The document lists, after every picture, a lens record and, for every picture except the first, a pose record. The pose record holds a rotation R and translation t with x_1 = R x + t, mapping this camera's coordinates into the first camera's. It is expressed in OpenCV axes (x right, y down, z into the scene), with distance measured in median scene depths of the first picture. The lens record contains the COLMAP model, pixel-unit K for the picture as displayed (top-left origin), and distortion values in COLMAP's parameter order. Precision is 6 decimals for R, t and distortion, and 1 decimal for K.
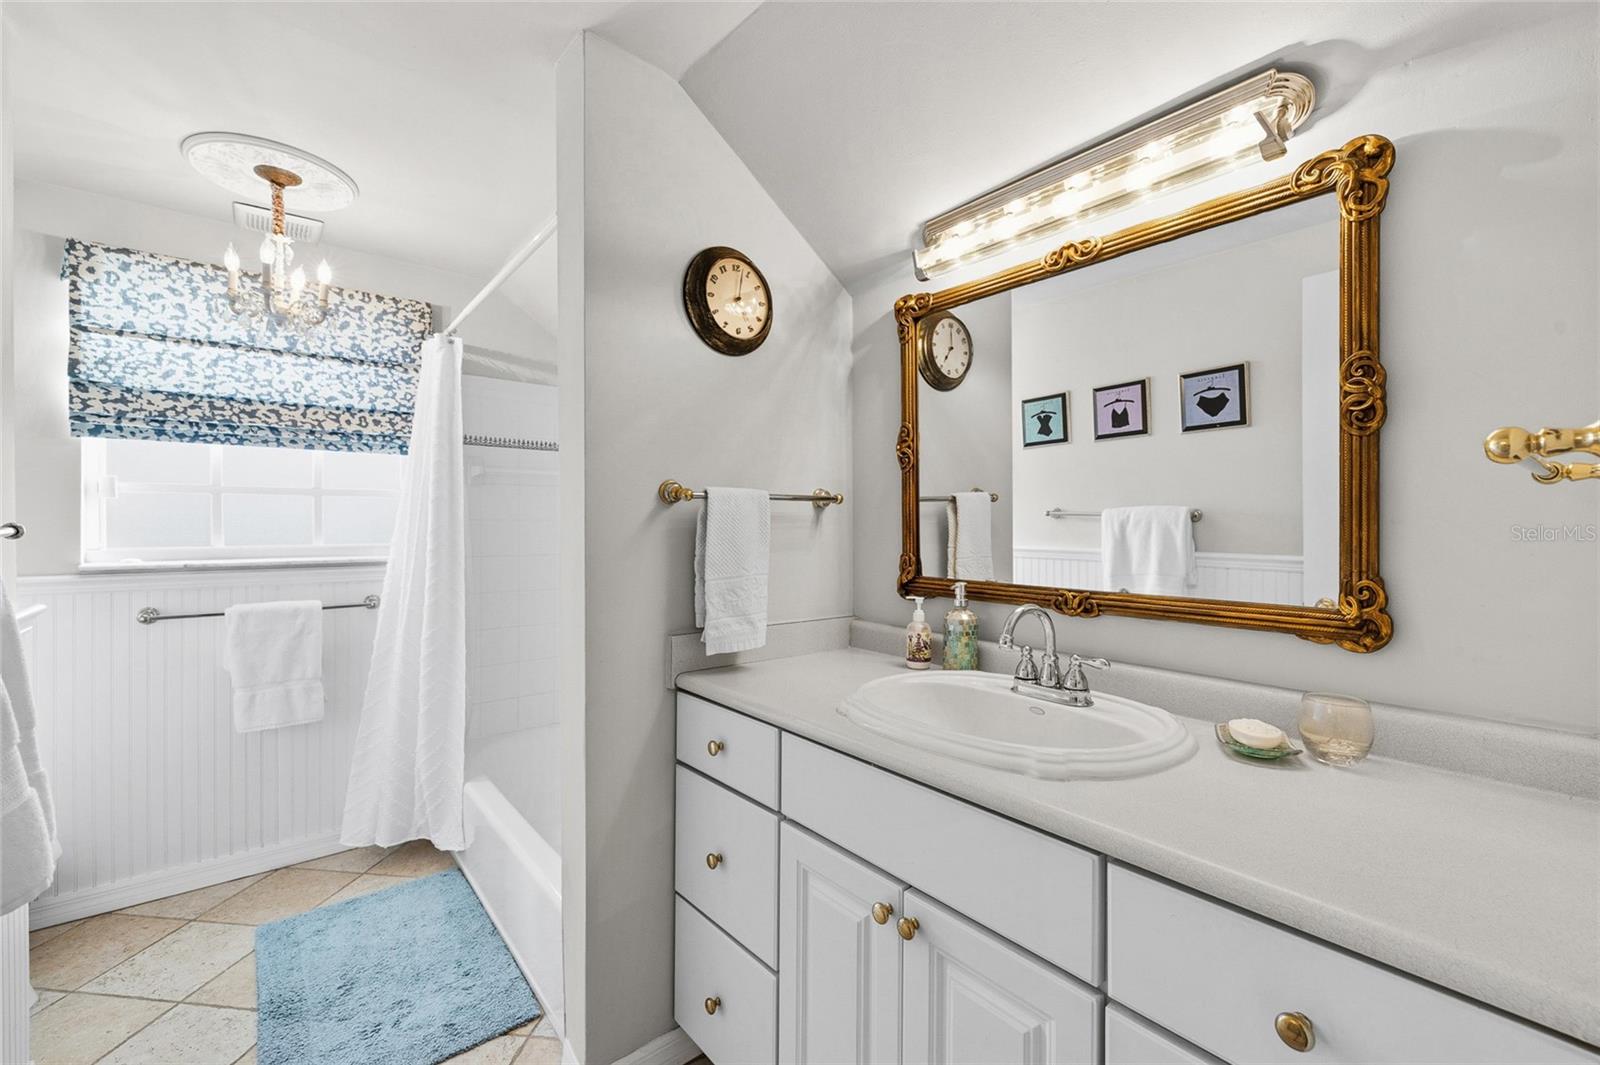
lens RADIAL K [[680.2, 0, 801.2], [0, 680.2, 530.0], [0, 0, 1]] dist [-0.000322, -0.000827]
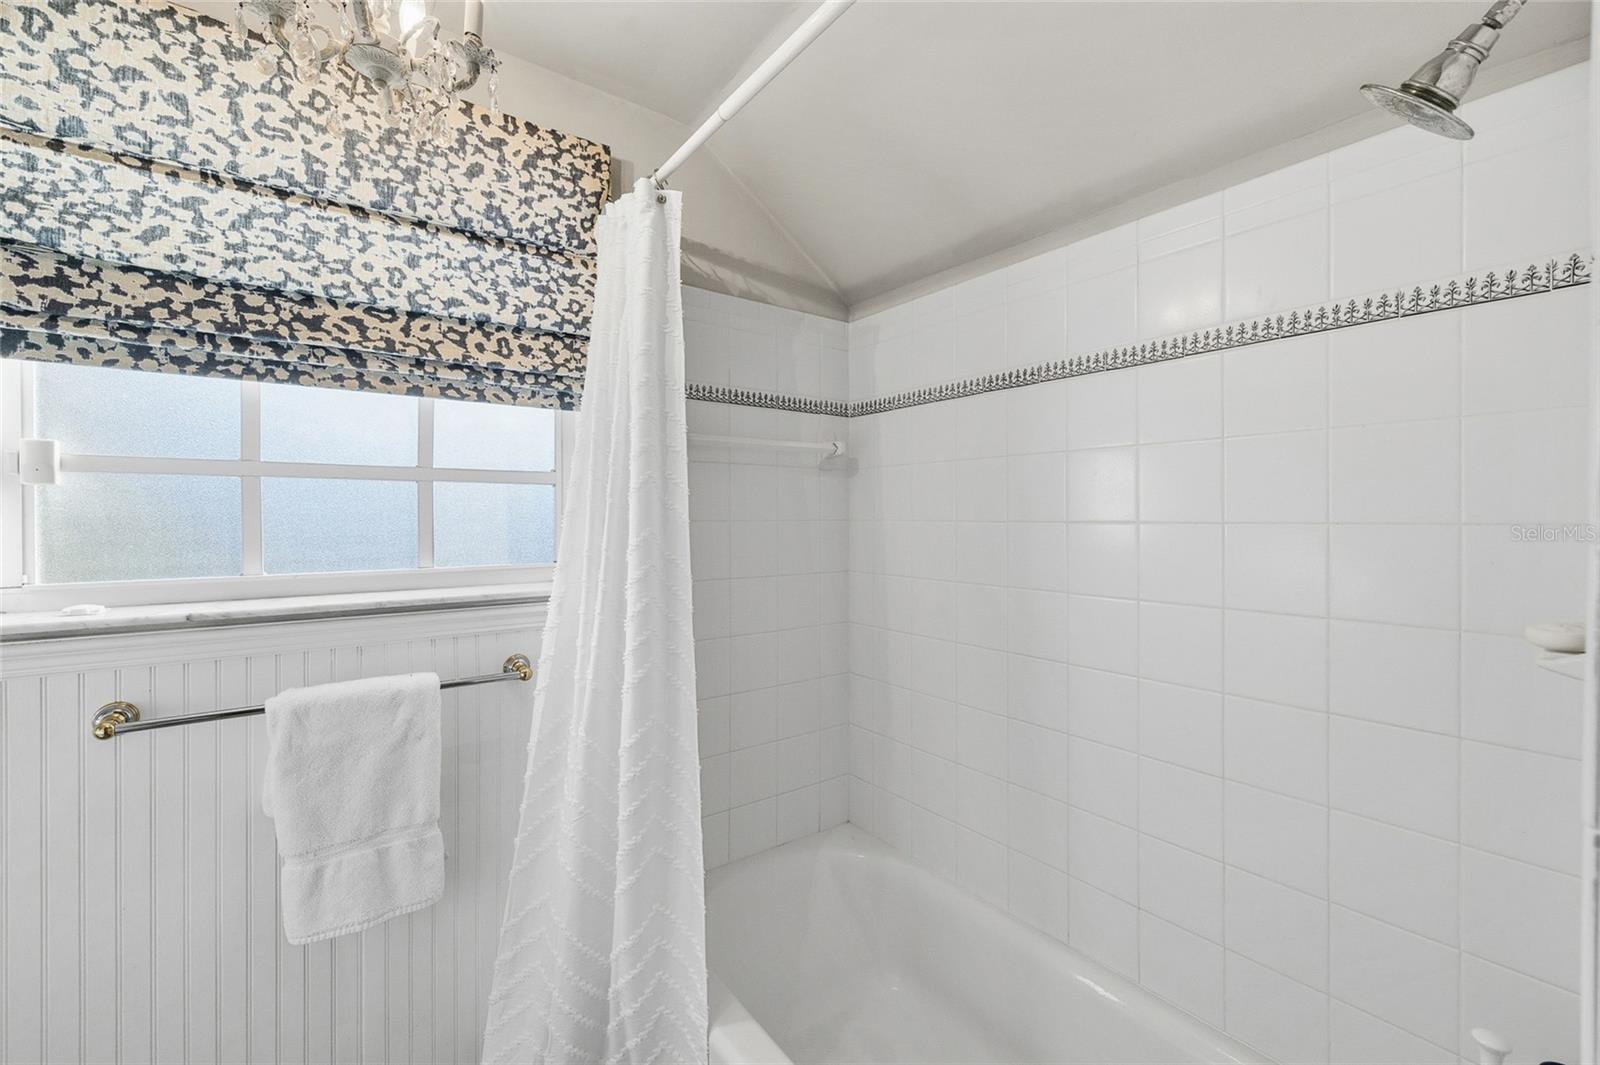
lens RADIAL K [[680.2, 0, 799.0], [0, 680.2, 522.4], [0, 0, 1]] dist [-0.000322, -0.000827]
pose [[0.998838, -0.003858, -0.048036, -0.405693], [0.003718, 0.999989, -0.003013, -0.013712], [0.048047, 0.002831, 0.998841, 0.489175]]
